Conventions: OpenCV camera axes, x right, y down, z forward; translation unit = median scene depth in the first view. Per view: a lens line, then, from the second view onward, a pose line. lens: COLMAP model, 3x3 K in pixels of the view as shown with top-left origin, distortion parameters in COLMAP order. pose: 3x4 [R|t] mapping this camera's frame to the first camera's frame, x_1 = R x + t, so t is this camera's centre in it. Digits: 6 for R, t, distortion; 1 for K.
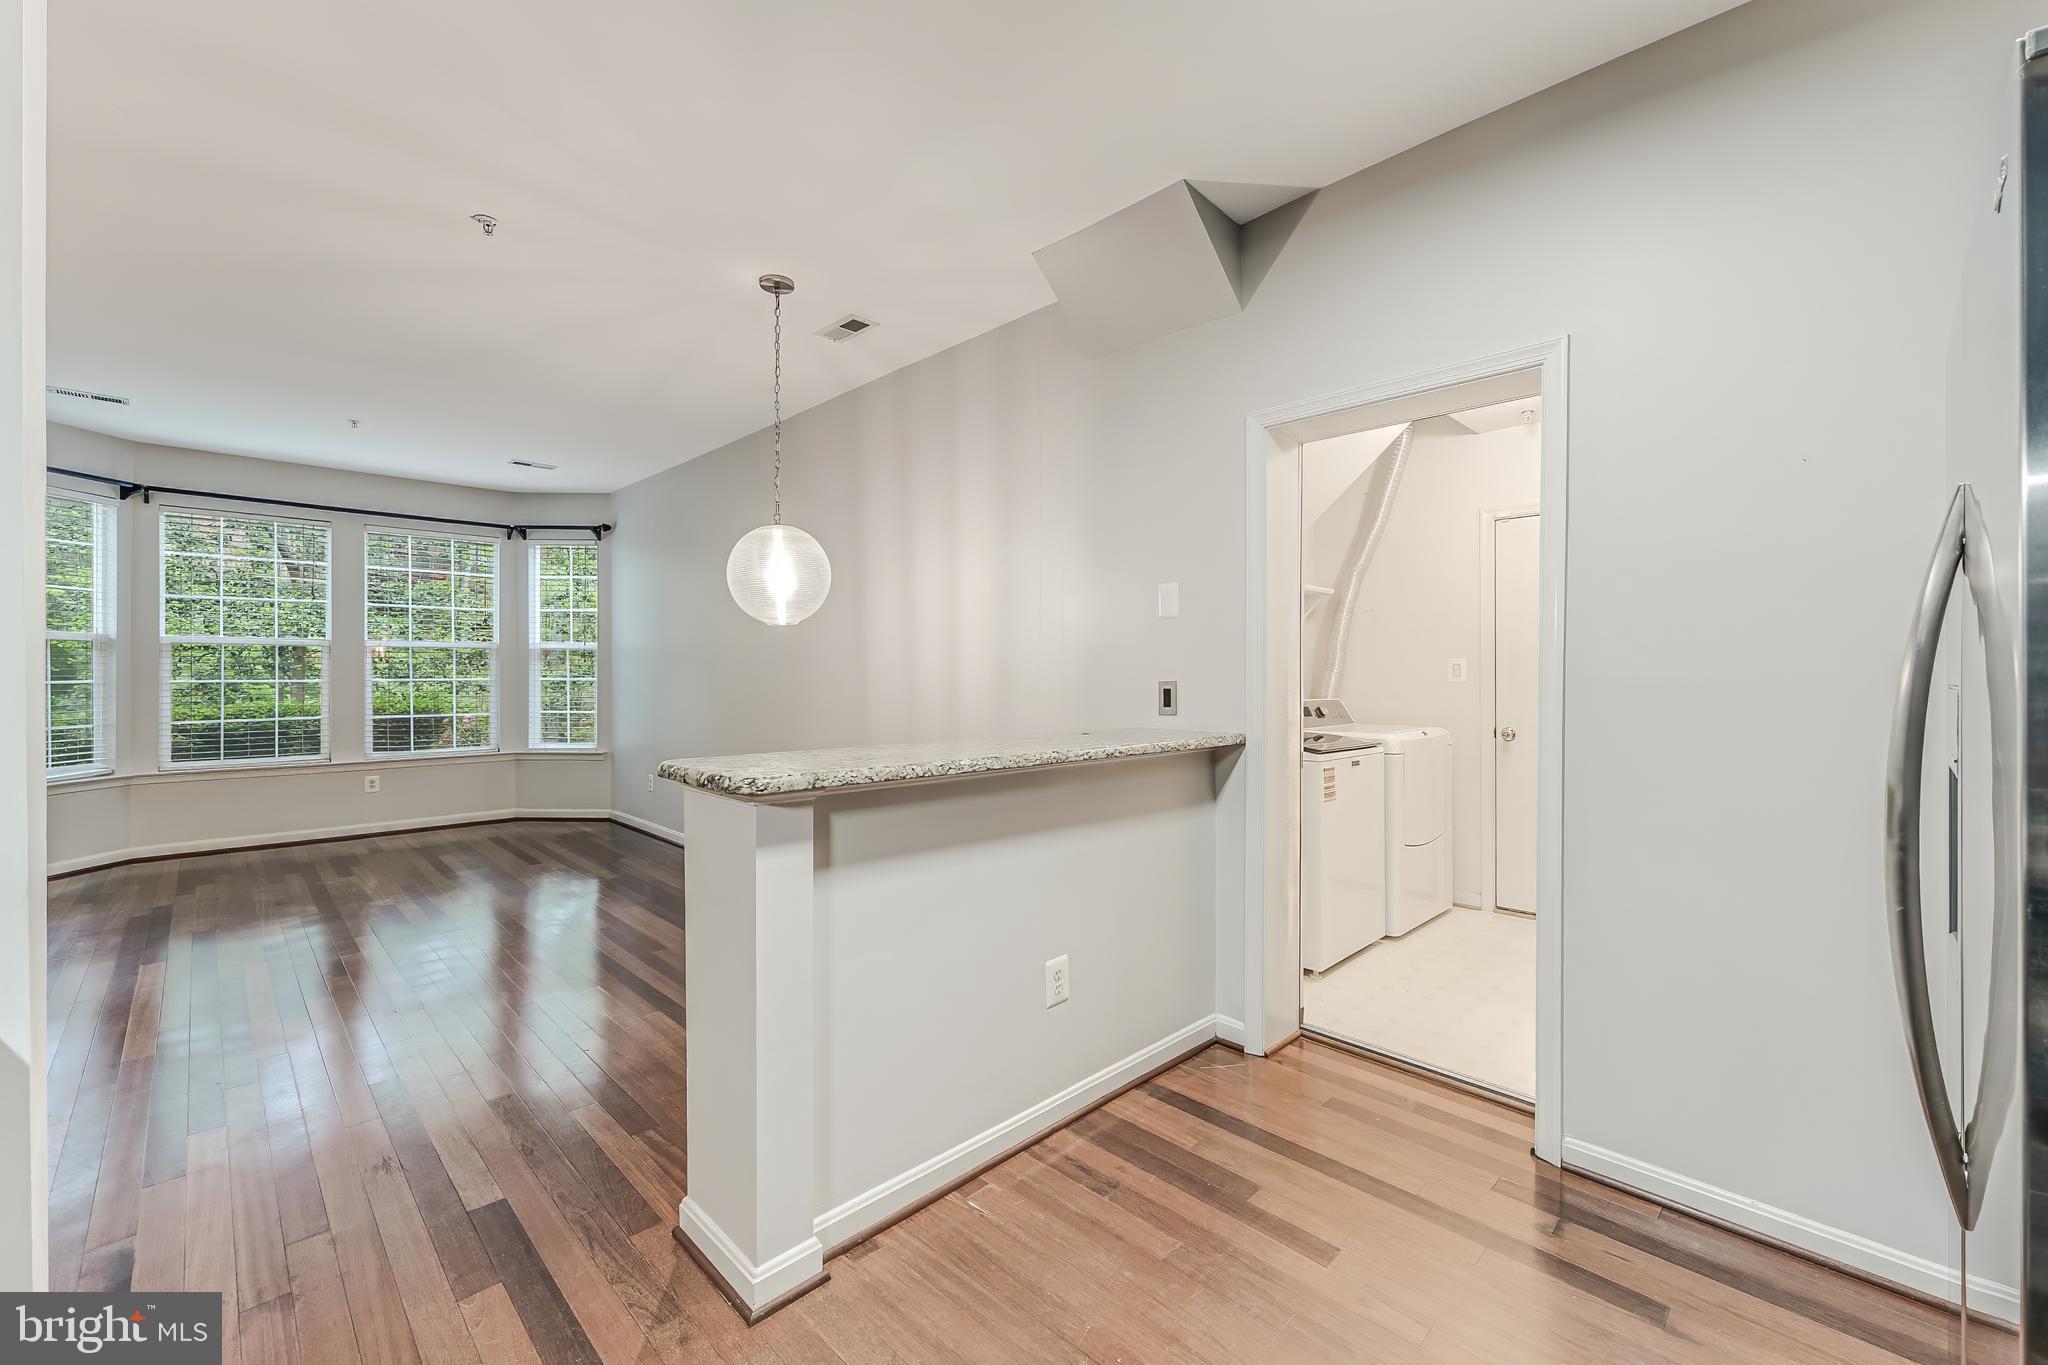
lens RADIAL K [[827.6, 0, 1030.6], [0, 827.6, 672.2], [0, 0, 1]] dist [0.000536, 0.000129]
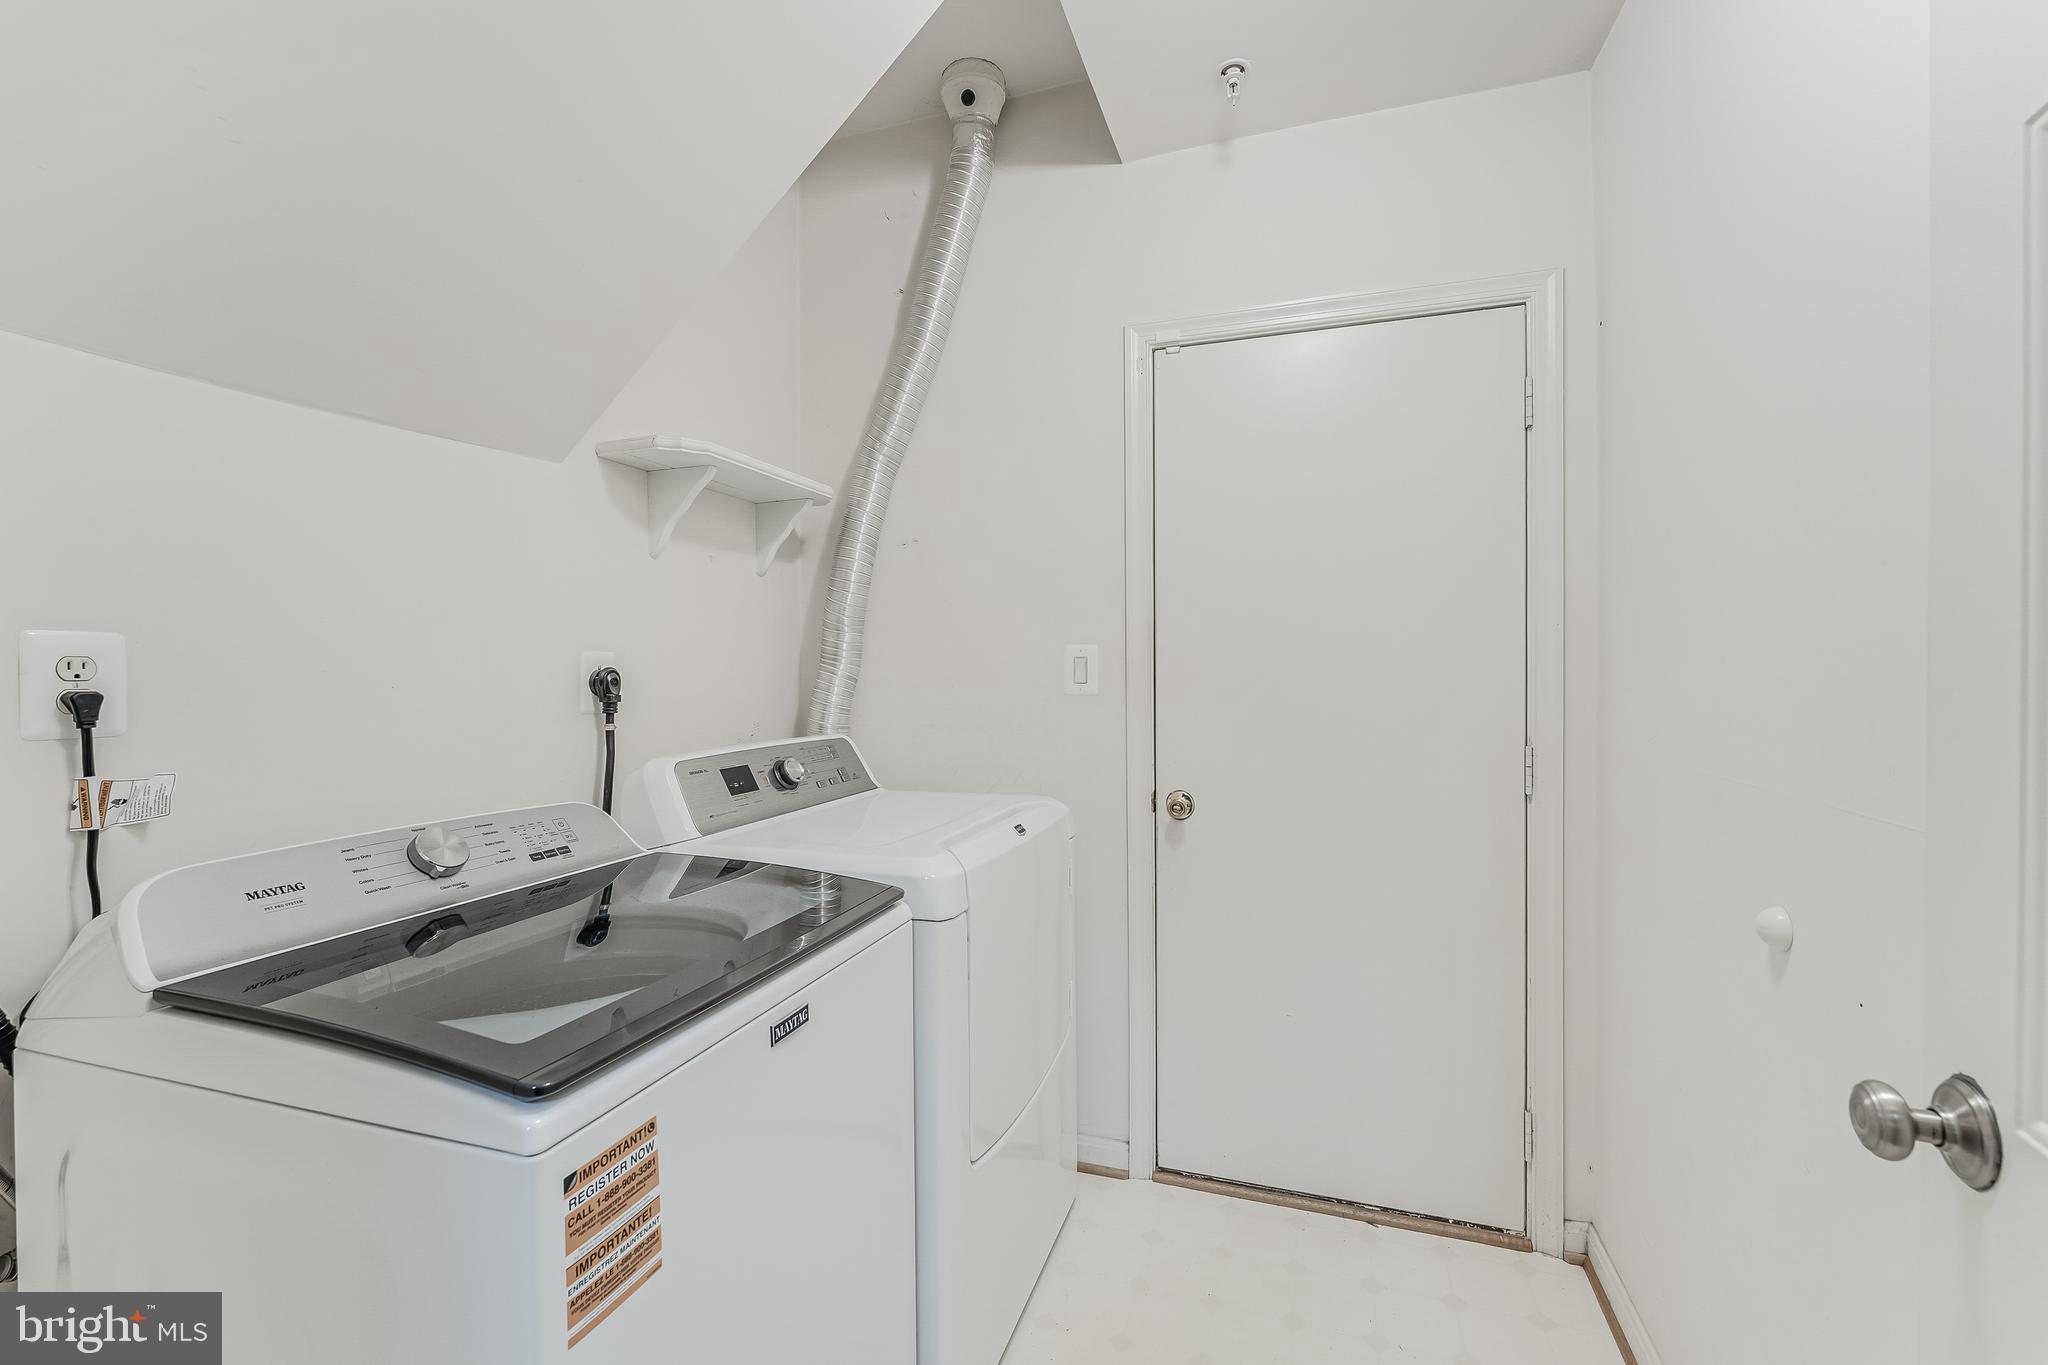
lens RADIAL K [[838.5, 0, 1036.9], [0, 838.5, 668.8], [0, 0, 1]] dist [-0.002247, -0.000319]
pose [[0.889815, -0.002766, 0.456313, 0.277436], [0.003774, 0.999992, -0.001298, -0.002357], [-0.456306, 0.002877, 0.889818, 0.591925]]
